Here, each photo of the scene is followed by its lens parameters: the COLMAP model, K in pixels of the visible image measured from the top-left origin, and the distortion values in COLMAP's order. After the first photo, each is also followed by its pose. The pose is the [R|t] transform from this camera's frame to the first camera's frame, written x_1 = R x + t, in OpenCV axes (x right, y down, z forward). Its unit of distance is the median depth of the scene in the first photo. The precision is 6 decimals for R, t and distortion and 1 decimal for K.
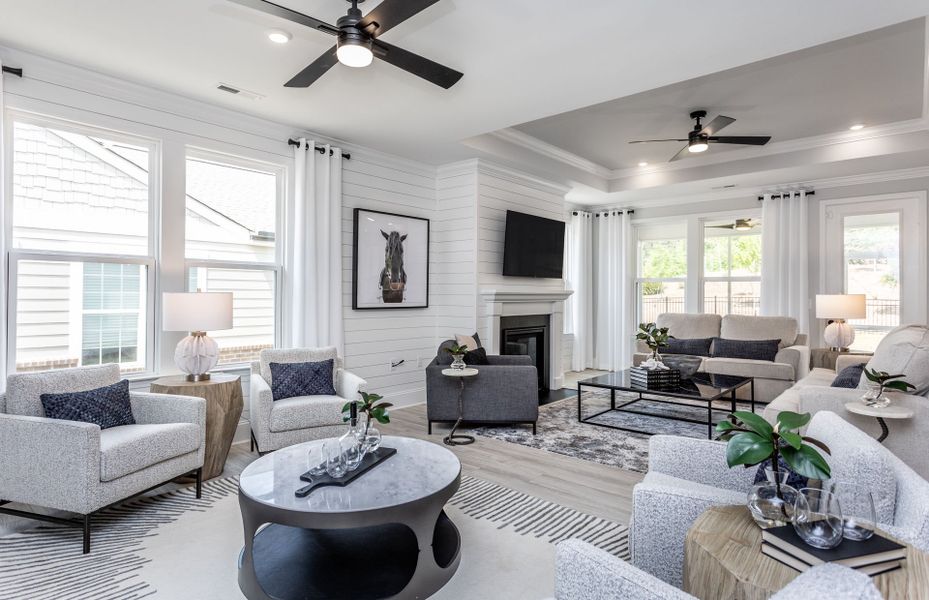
lens RADIAL K [[509.5, 0, 462.5], [0, 509.5, 291.7], [0, 0, 1]] dist [0.003764, 0.000262]
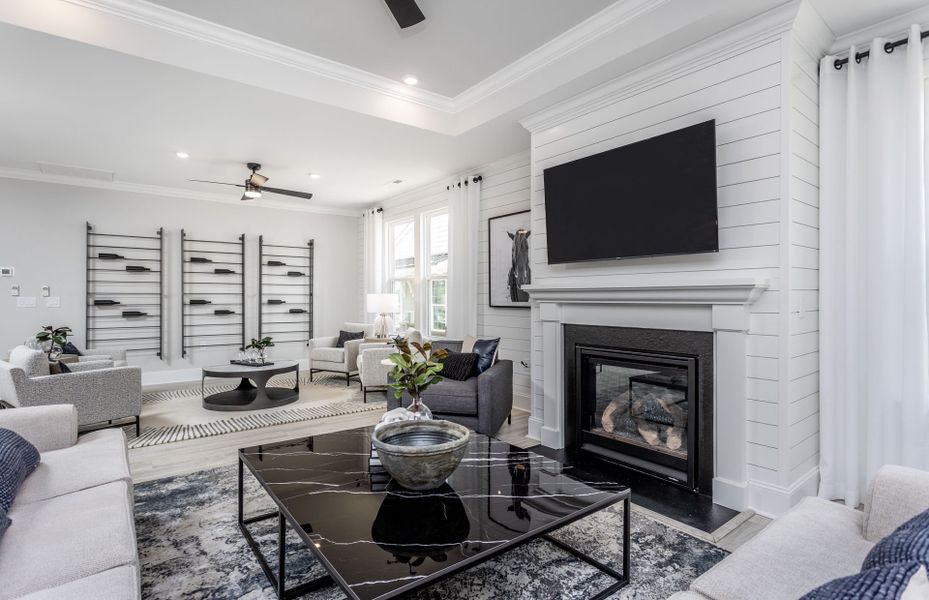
lens RADIAL K [[468.0, 0, 464.4], [0, 468.0, 292.9], [0, 0, 1]] dist [-0.003259, -0.000255]
pose [[-0.195086, -0.011768, -0.980715, 0.725646], [0.004069, 0.999910, -0.012808, 0.014342], [0.980778, -0.006489, -0.195021, 1.001155]]
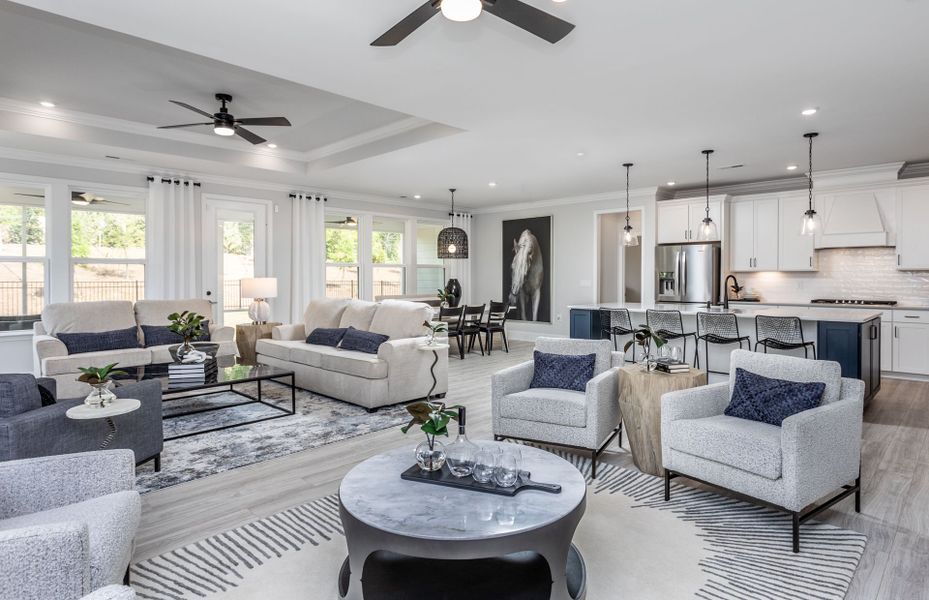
lens RADIAL K [[516.4, 0, 495.1], [0, 516.4, 279.4], [0, 0, 1]] dist [-0.004829, 0.000177]
pose [[0.026433, -0.010983, 0.999590, -0.451496], [-0.002907, 0.999935, 0.011064, -0.005535], [-0.999646, -0.003198, 0.026400, 0.377122]]
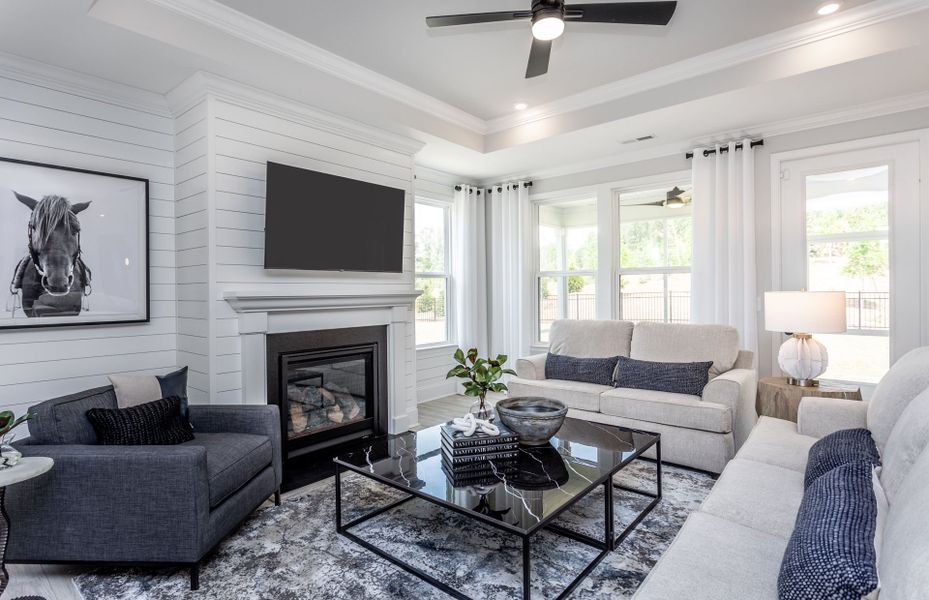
lens RADIAL K [[468.0, 0, 464.4], [0, 468.0, 292.9], [0, 0, 1]] dist [-0.003259, -0.000255]
pose [[0.999695, -0.014909, 0.019673, 0.304784], [0.014745, 0.999856, 0.008451, -0.003358], [-0.019796, -0.008158, 0.999771, 0.423064]]
